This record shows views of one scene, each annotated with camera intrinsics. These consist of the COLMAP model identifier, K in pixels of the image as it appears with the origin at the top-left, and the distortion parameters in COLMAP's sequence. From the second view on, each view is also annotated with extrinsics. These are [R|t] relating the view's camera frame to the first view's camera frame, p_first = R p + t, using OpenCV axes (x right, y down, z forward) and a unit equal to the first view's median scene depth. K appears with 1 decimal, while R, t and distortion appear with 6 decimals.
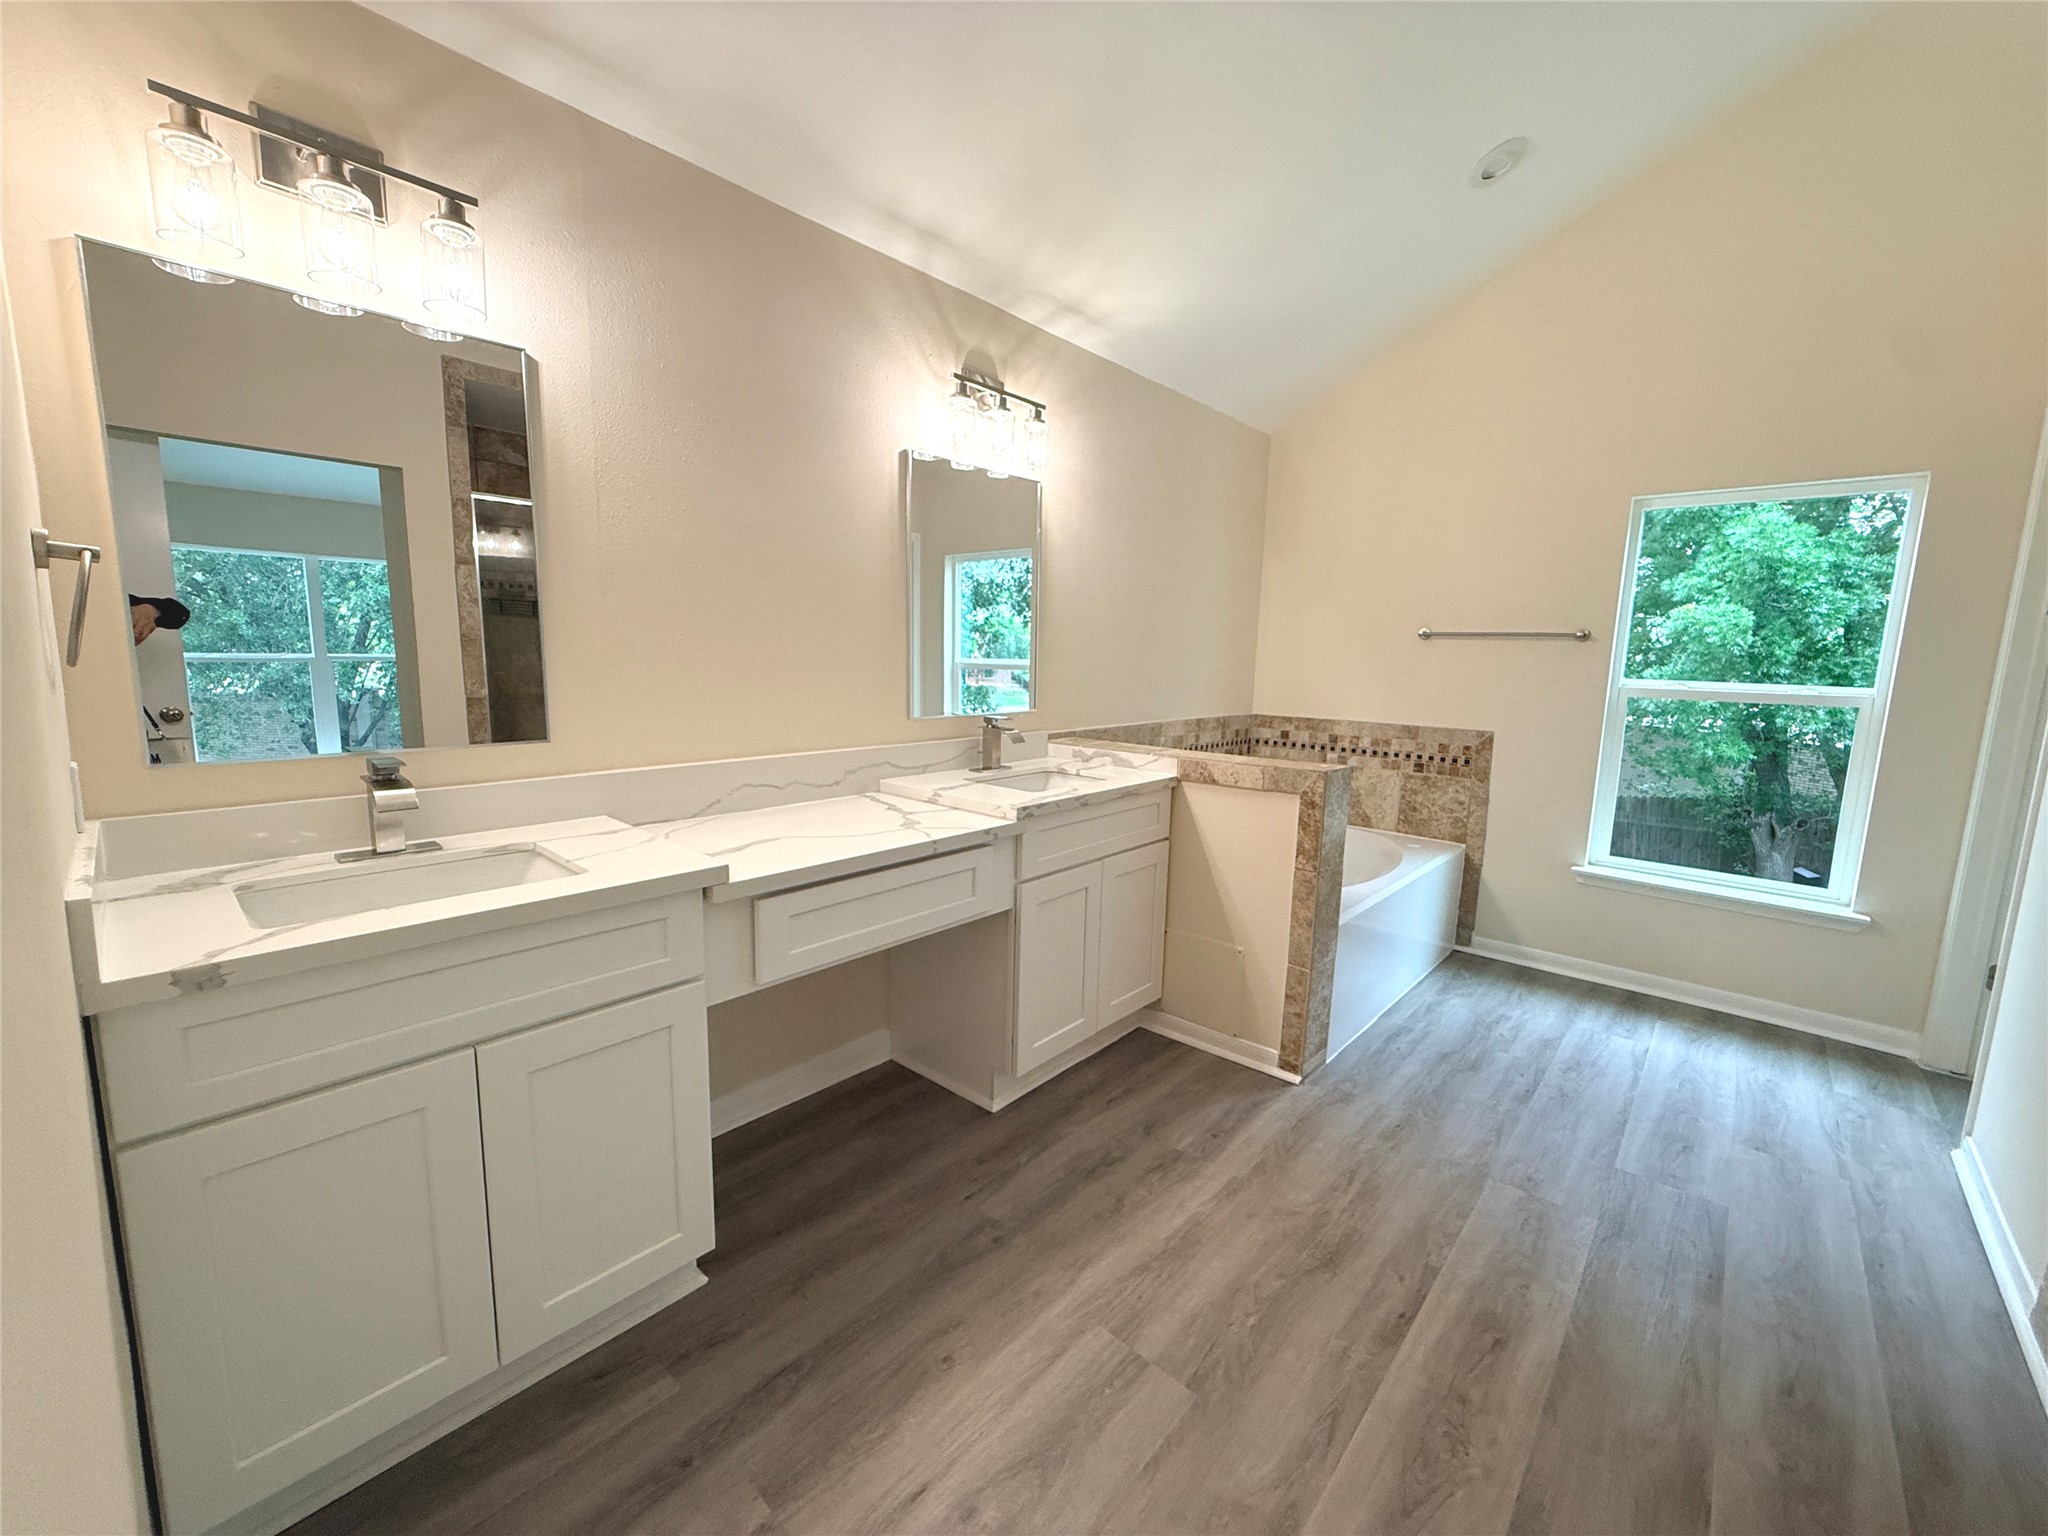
lens RADIAL K [[827.5, 0, 1024.0], [0, 827.5, 768.0], [0, 0, 1]] dist [0.002826, 0.000526]
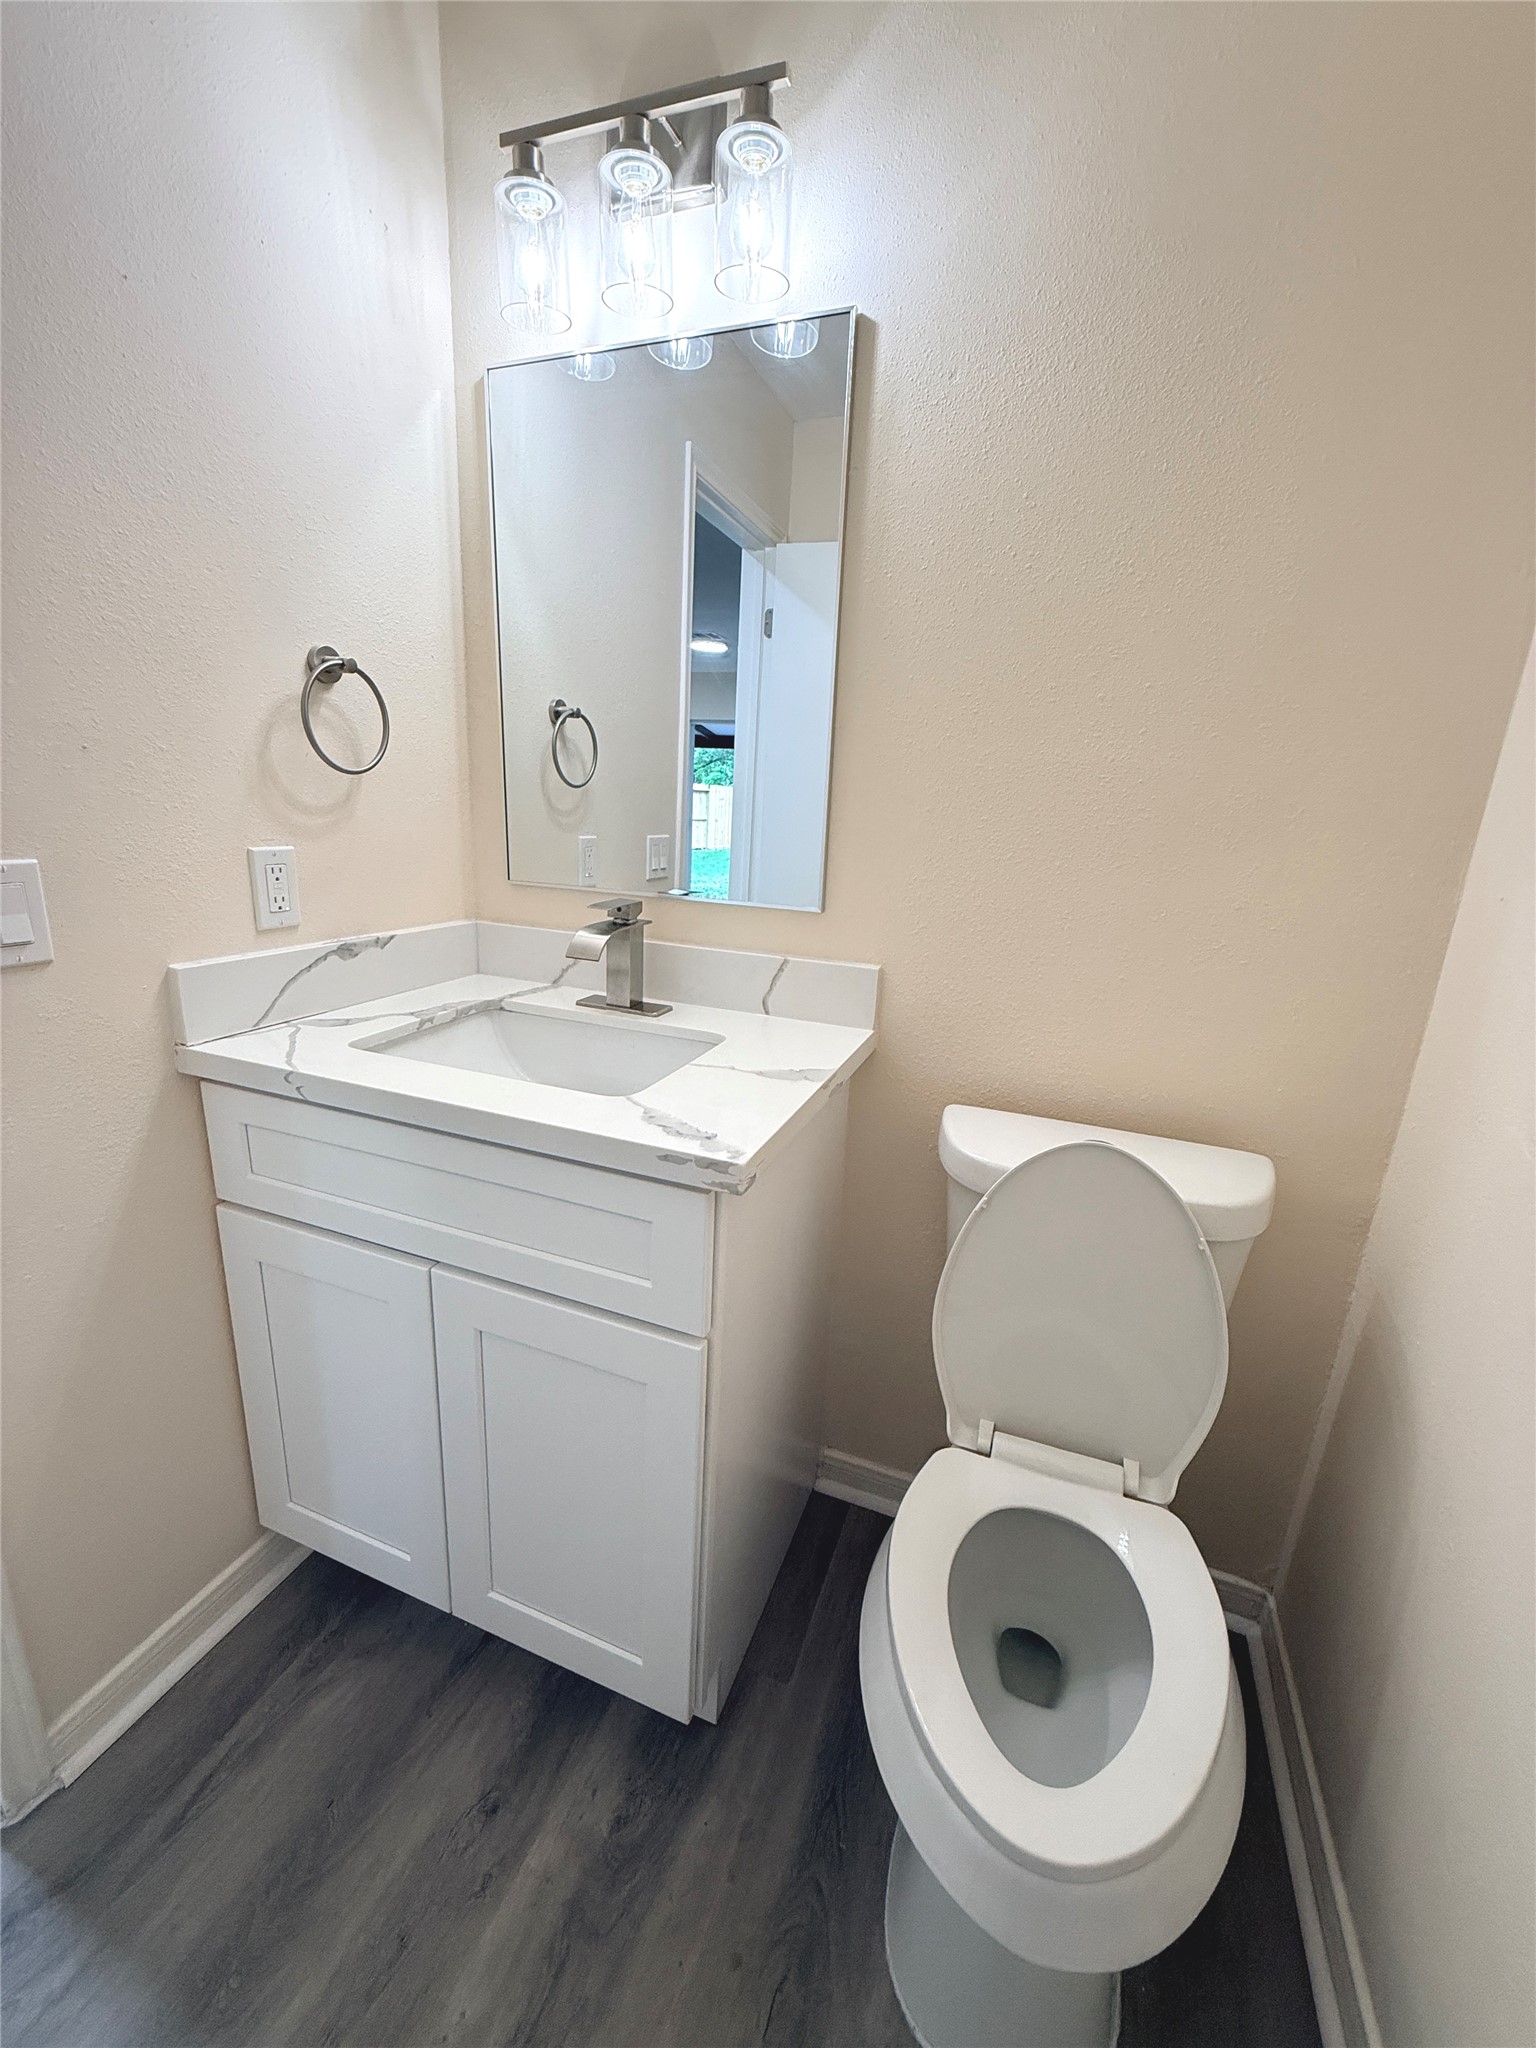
lens RADIAL K [[818.5, 0, 768.0], [0, 818.5, 1024.0], [0, 0, 1]] dist [-0.000872, -0.000299]
pose [[0.359960, 0.238432, -0.901986, 0.069783], [-0.181652, 0.966201, 0.182914, -0.057195], [0.915113, 0.098006, 0.391106, 0.622628]]
